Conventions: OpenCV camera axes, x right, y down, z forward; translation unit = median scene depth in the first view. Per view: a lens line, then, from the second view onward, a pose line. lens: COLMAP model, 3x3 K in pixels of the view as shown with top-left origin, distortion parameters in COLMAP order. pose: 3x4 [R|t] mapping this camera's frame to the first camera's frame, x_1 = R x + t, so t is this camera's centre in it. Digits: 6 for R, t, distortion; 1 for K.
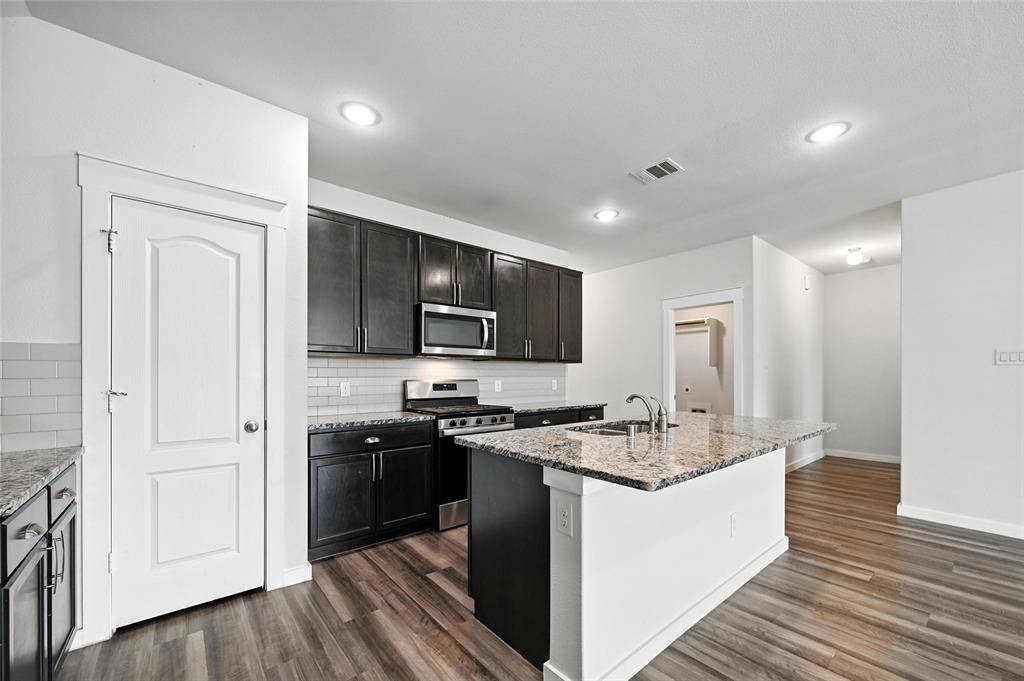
lens RADIAL K [[399.6, 0, 529.5], [0, 399.6, 373.8], [0, 0, 1]] dist [0.001414, 0.000280]
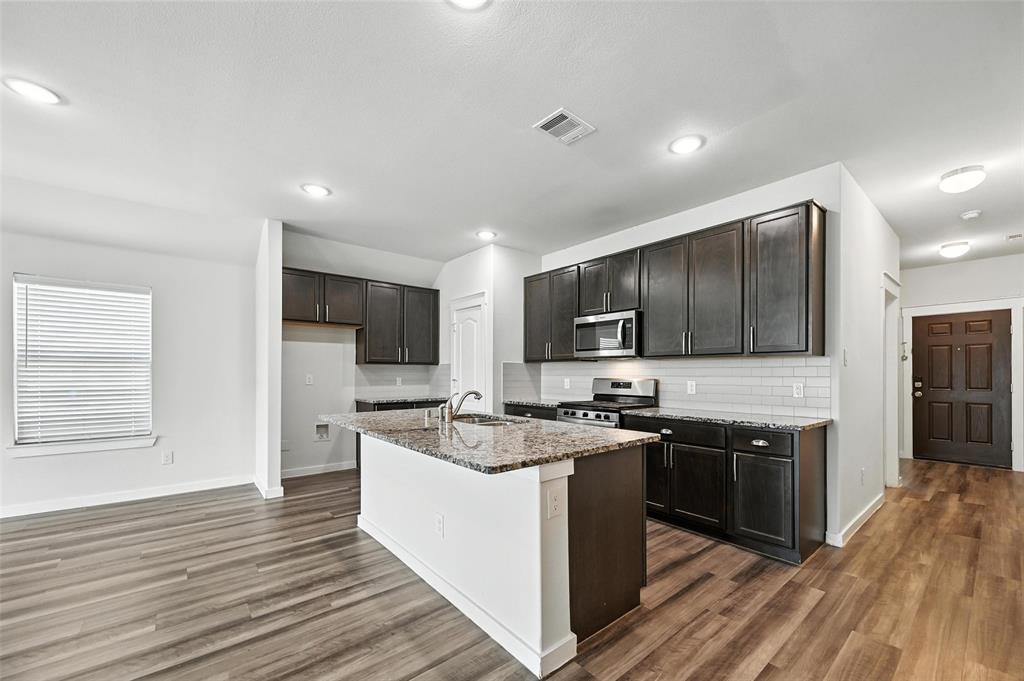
lens RADIAL K [[413.4, 0, 521.0], [0, 413.4, 364.5], [0, 0, 1]] dist [-0.002395, 0.000870]
pose [[-0.008664, -0.020061, -0.999761, 1.063580], [0.001602, 0.999797, -0.020075, -0.001408], [0.999961, -0.001775, -0.008630, 0.833588]]
